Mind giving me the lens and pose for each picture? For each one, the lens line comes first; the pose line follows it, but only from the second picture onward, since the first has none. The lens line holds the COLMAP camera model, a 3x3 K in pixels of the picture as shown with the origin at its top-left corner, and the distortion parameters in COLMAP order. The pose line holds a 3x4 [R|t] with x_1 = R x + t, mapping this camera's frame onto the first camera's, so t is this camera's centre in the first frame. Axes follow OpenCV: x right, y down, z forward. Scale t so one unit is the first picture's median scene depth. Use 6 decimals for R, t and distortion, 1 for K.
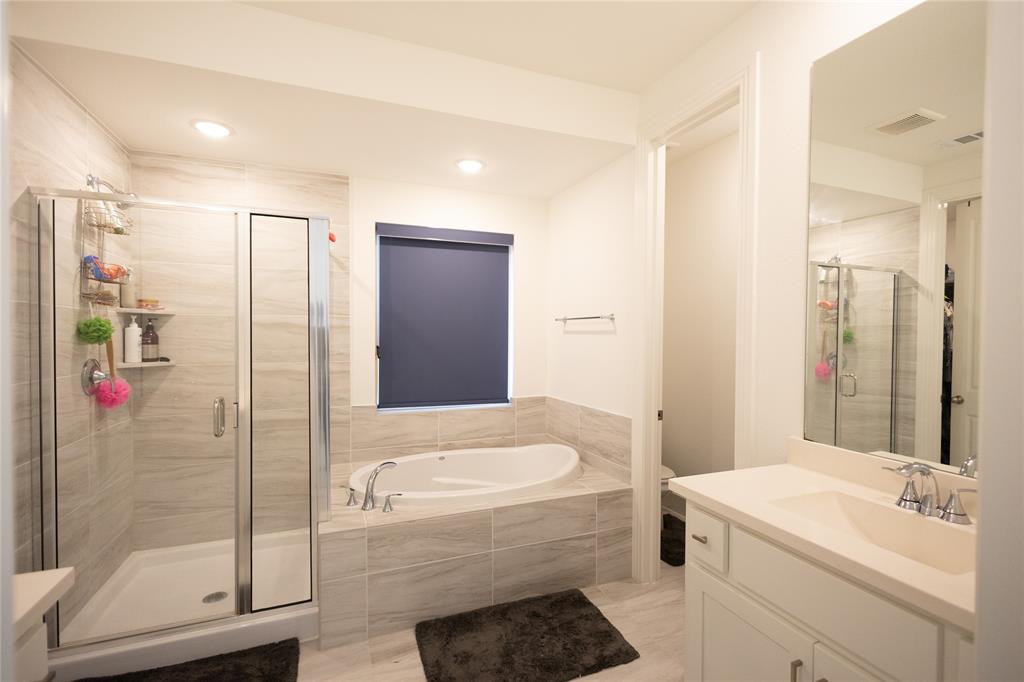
lens RADIAL K [[481.3, 0, 515.7], [0, 481.3, 341.1], [0, 0, 1]] dist [0.012351, -0.000862]
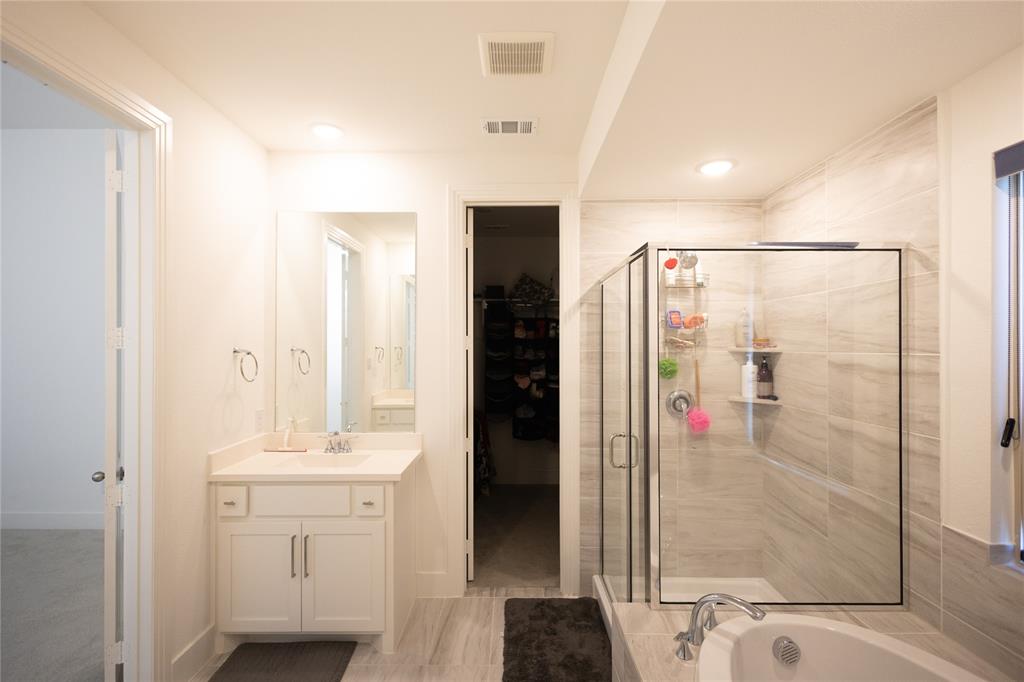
lens RADIAL K [[481.3, 0, 518.9], [0, 481.3, 340.4], [0, 0, 1]] dist [0.012351, -0.000862]
pose [[-0.387585, -0.012710, -0.921746, 0.251662], [-0.015981, 0.999847, -0.007067, -0.042352], [0.921695, 0.011991, -0.387729, 0.594029]]
